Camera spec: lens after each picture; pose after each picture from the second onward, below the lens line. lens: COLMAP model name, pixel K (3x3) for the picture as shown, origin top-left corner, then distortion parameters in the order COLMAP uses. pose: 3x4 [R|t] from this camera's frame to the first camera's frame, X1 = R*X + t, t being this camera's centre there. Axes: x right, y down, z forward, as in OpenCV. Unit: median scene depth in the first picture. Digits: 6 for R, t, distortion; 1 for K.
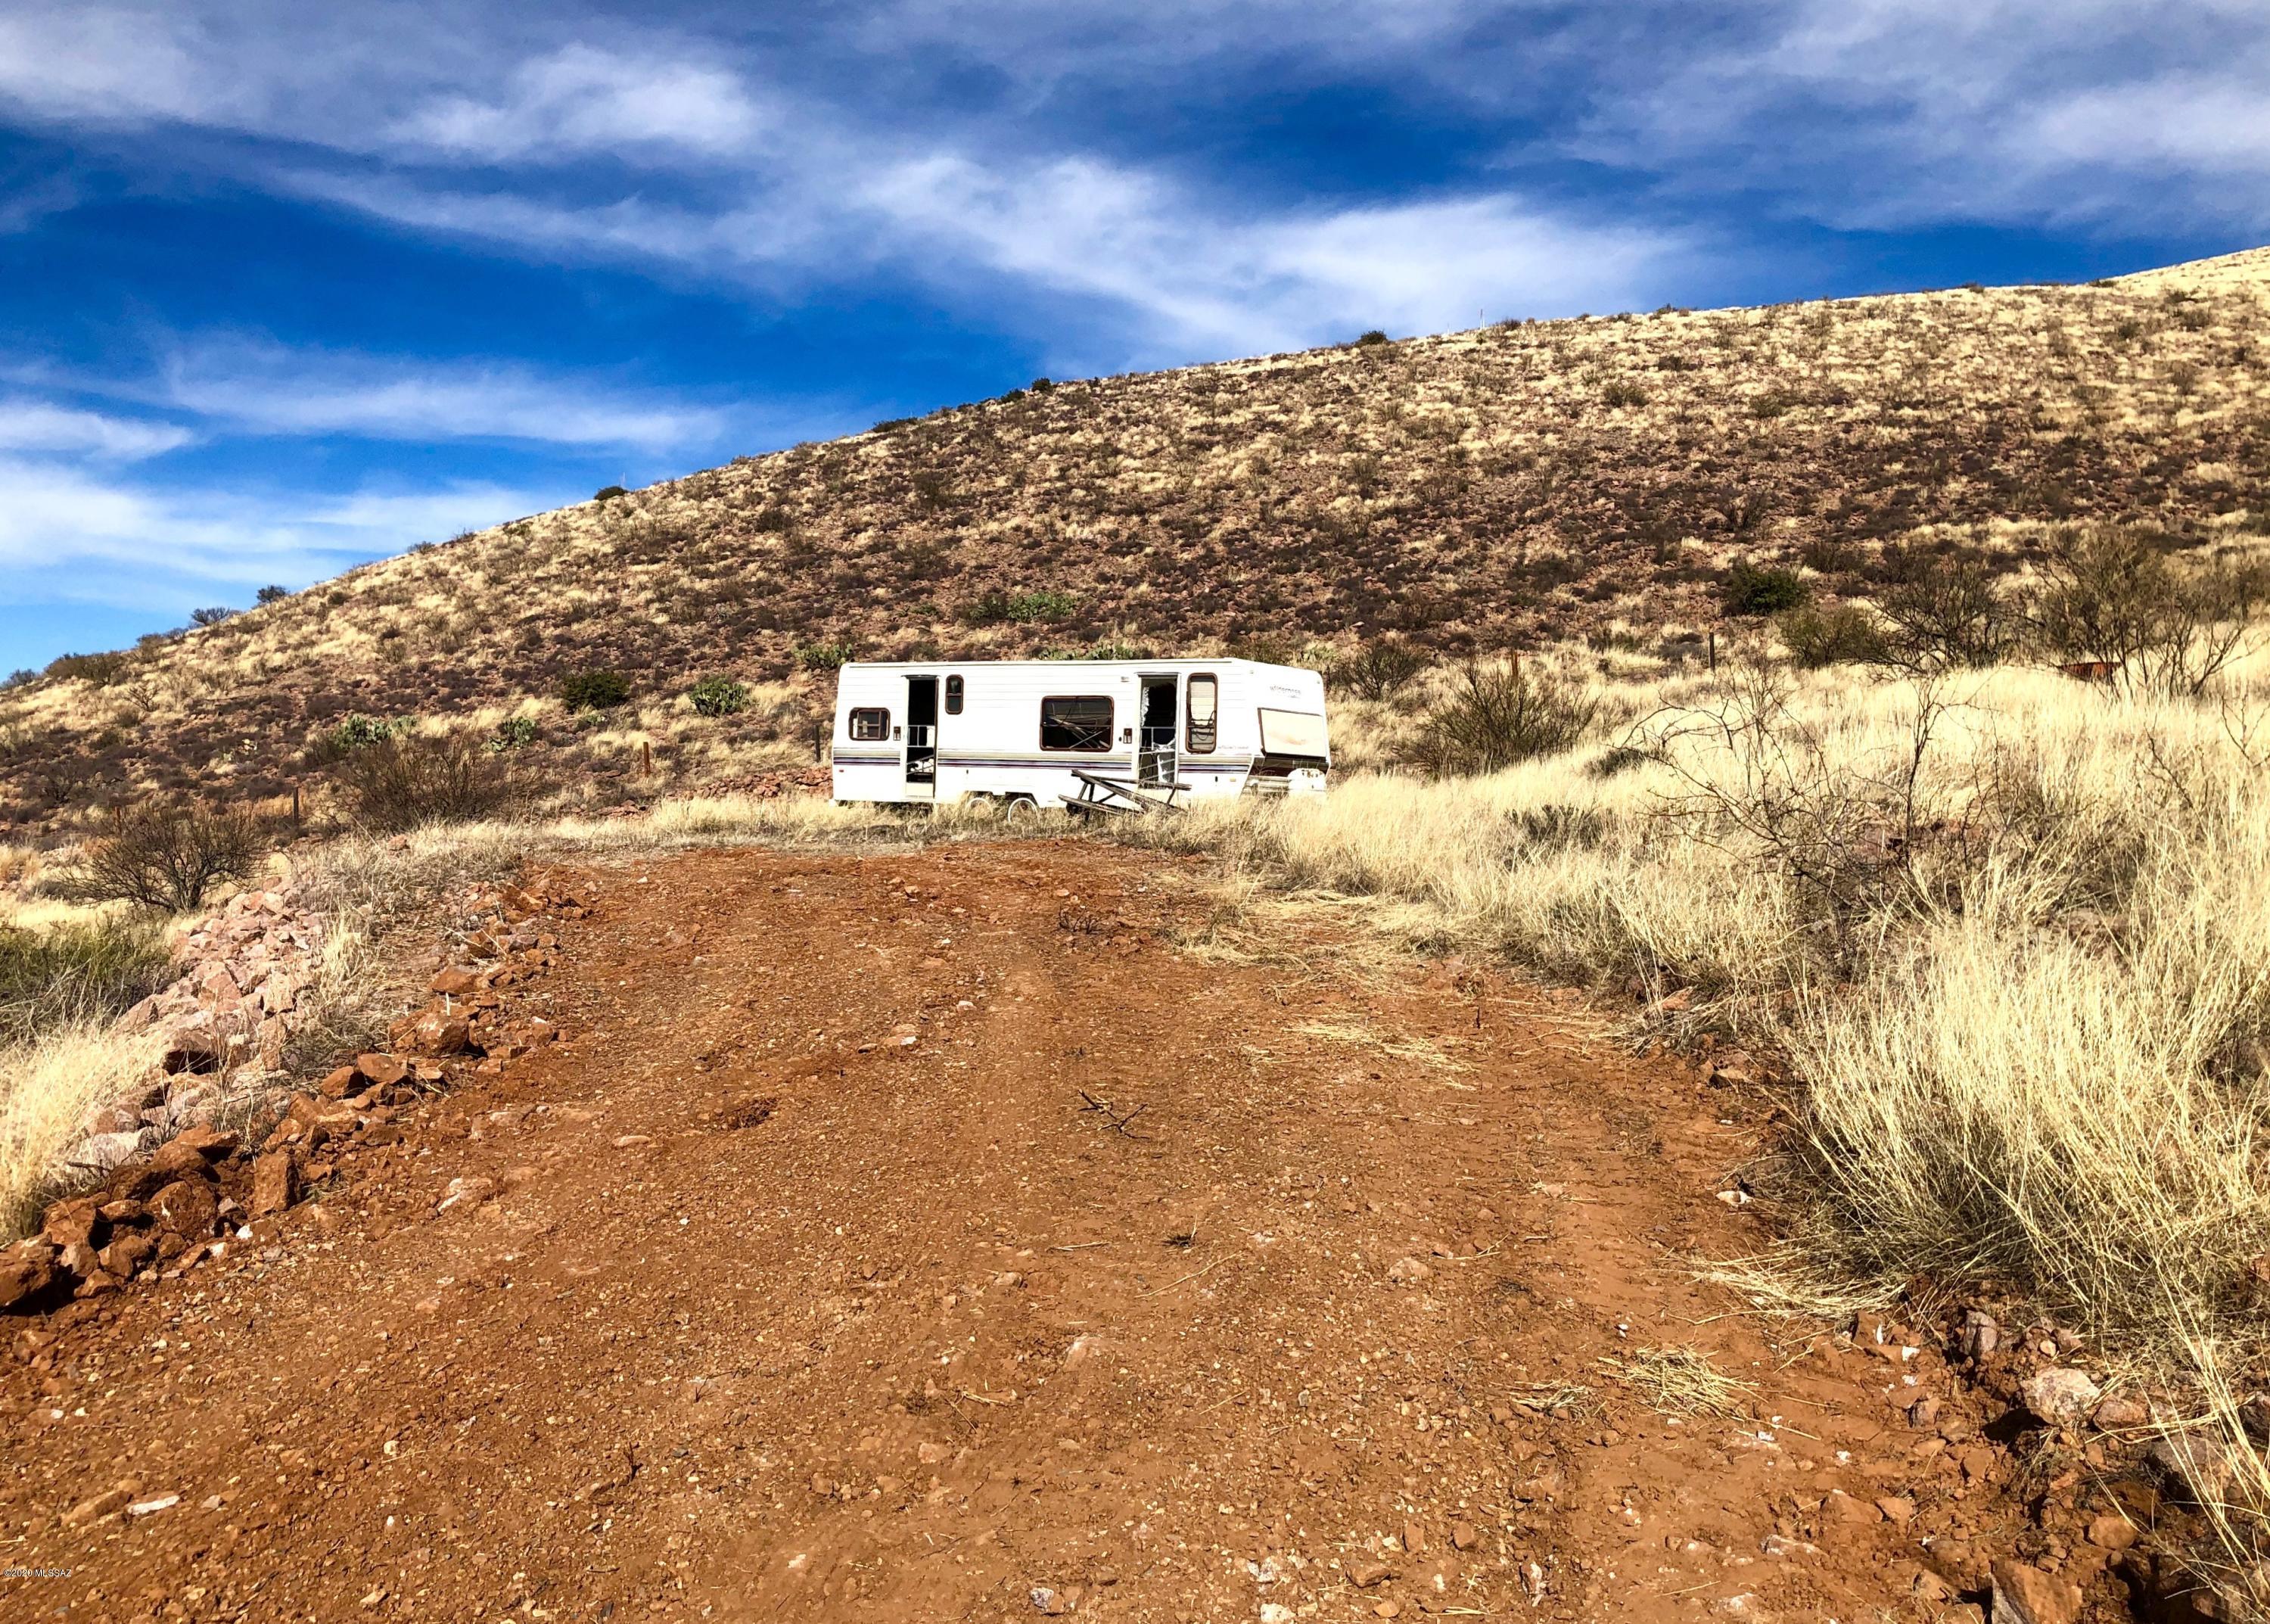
lens RADIAL K [[2036.0, 0, 1117.4], [0, 2036.0, 824.7], [0, 0, 1]] dist [0.044513, -0.044428]
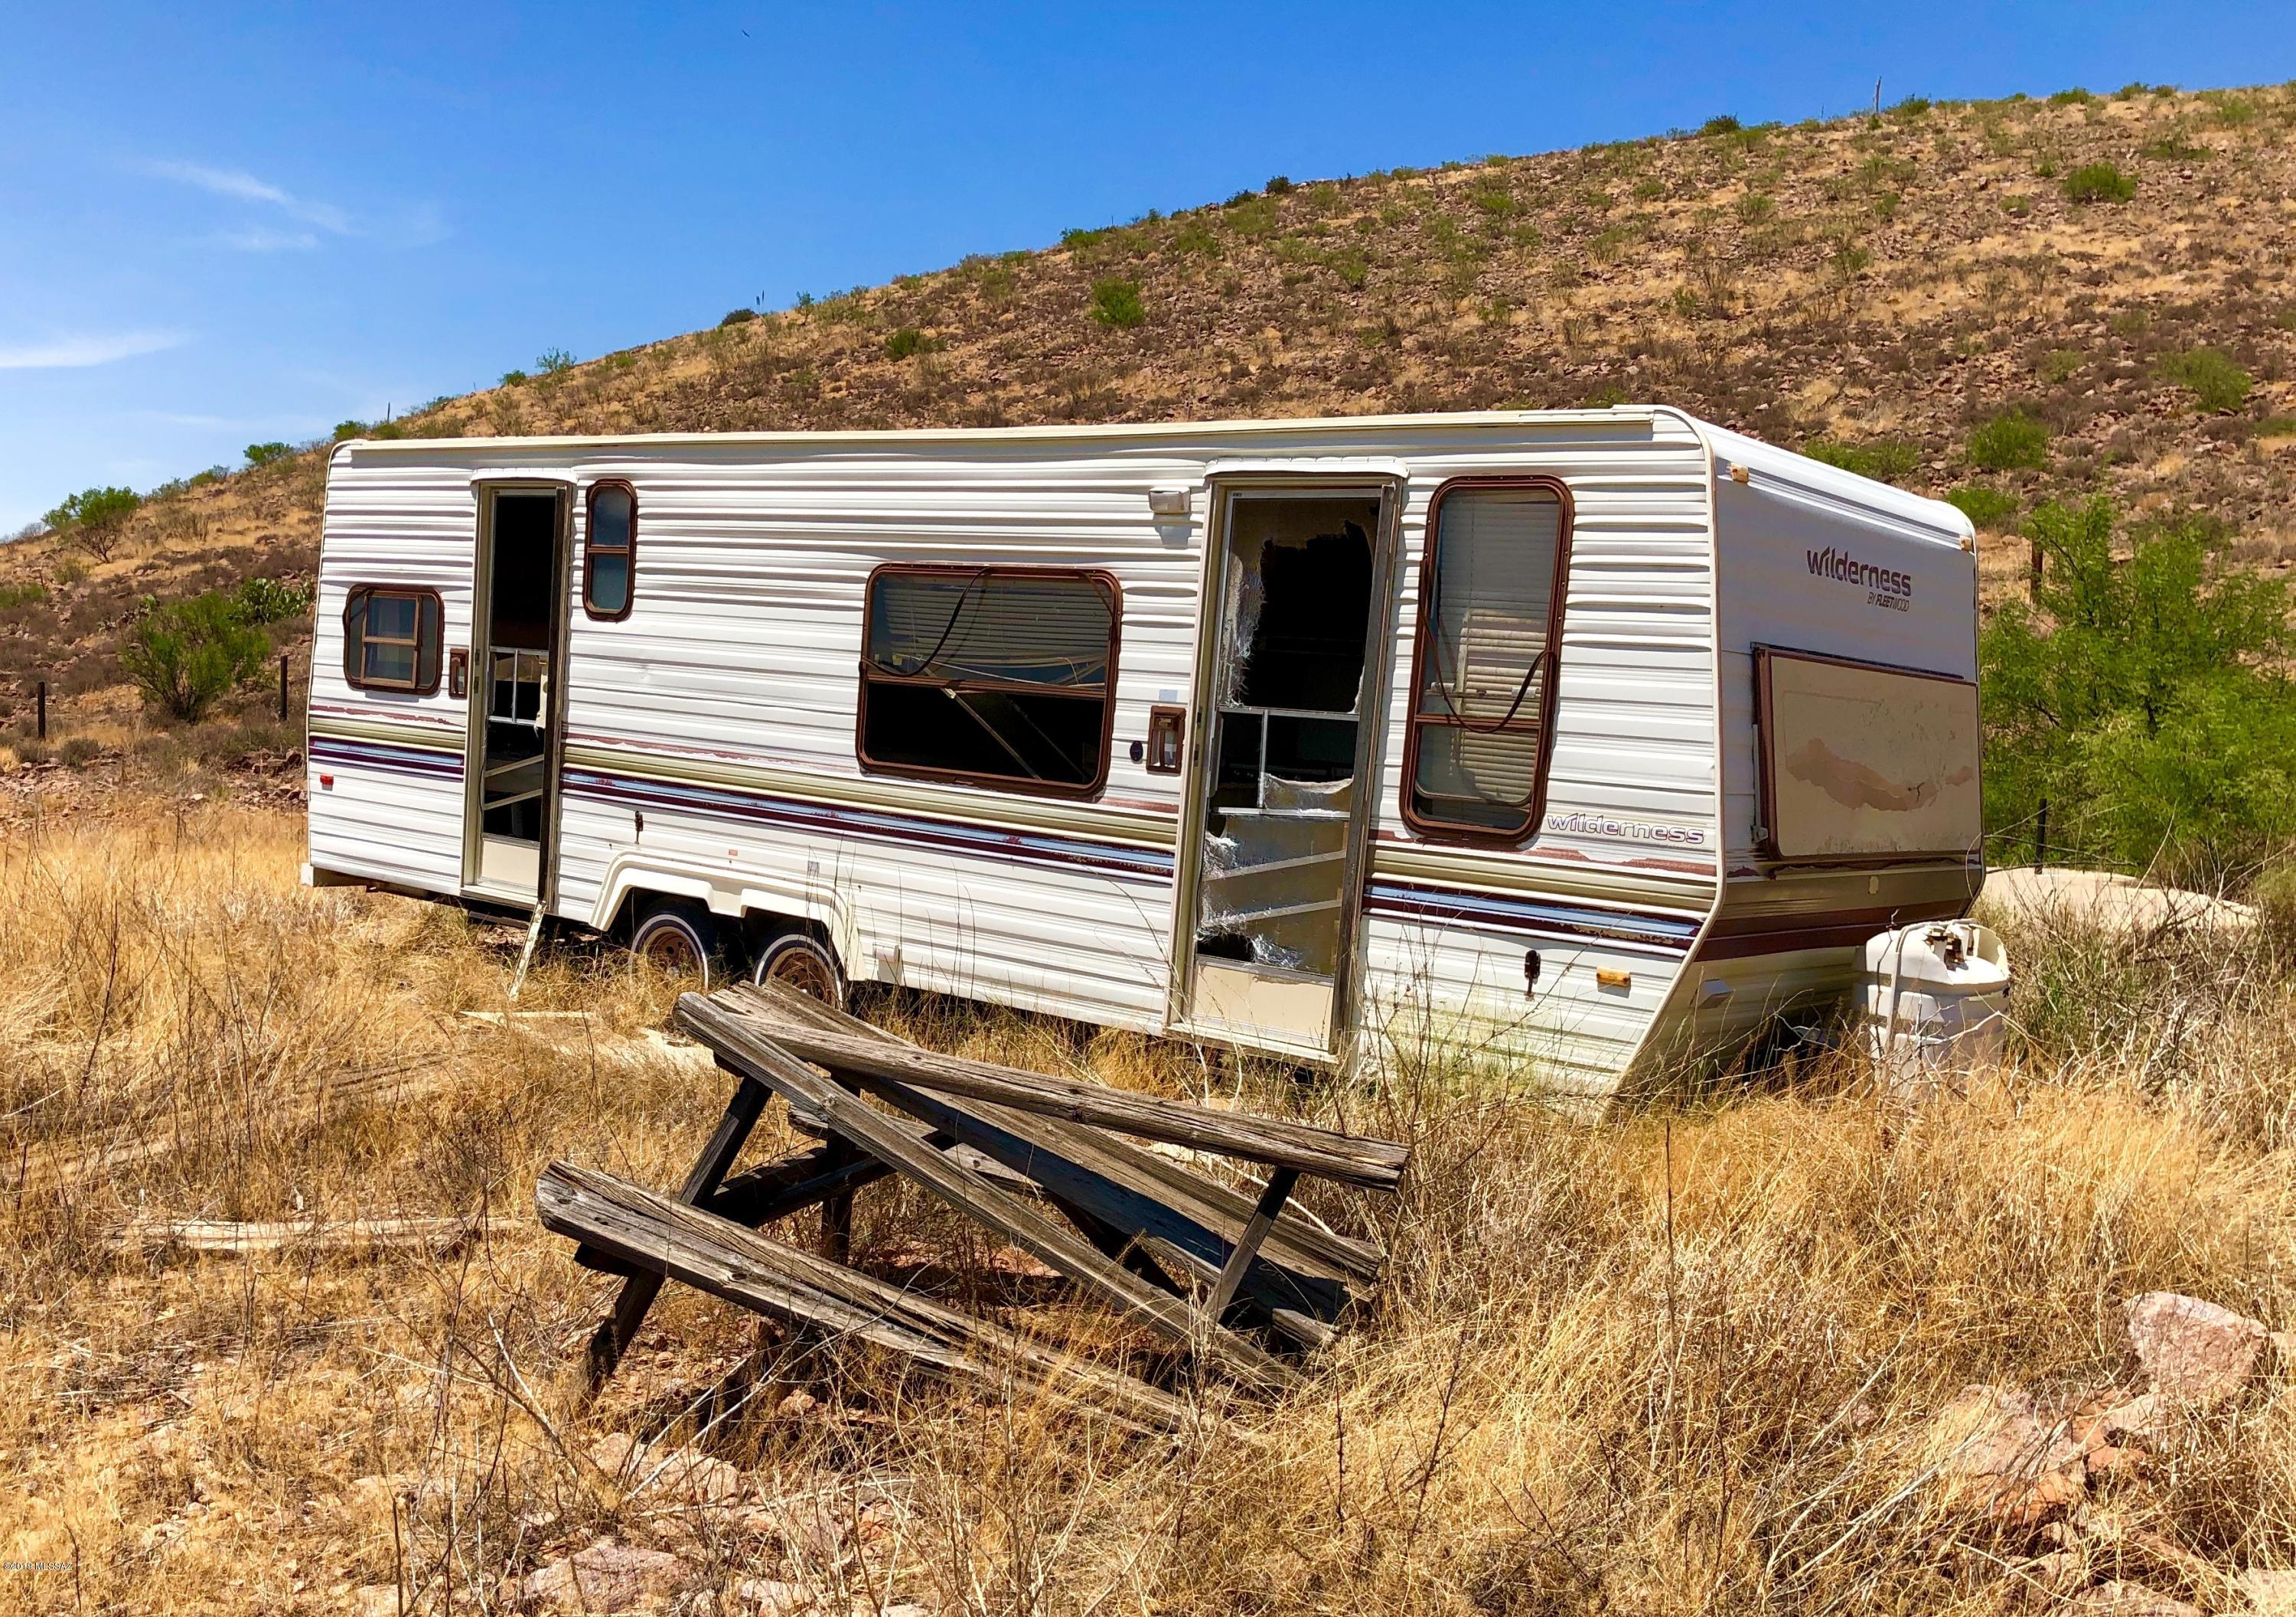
lens RADIAL K [[2059.1, 0, 1082.7], [0, 2059.1, 910.6], [0, 0, 1]] dist [0.044513, -0.044428]
pose [[0.990073, 0.058579, -0.127764, 0.010845], [-0.046623, 0.994419, 0.094642, -0.018286], [0.132595, -0.087746, 0.987279, 0.300484]]
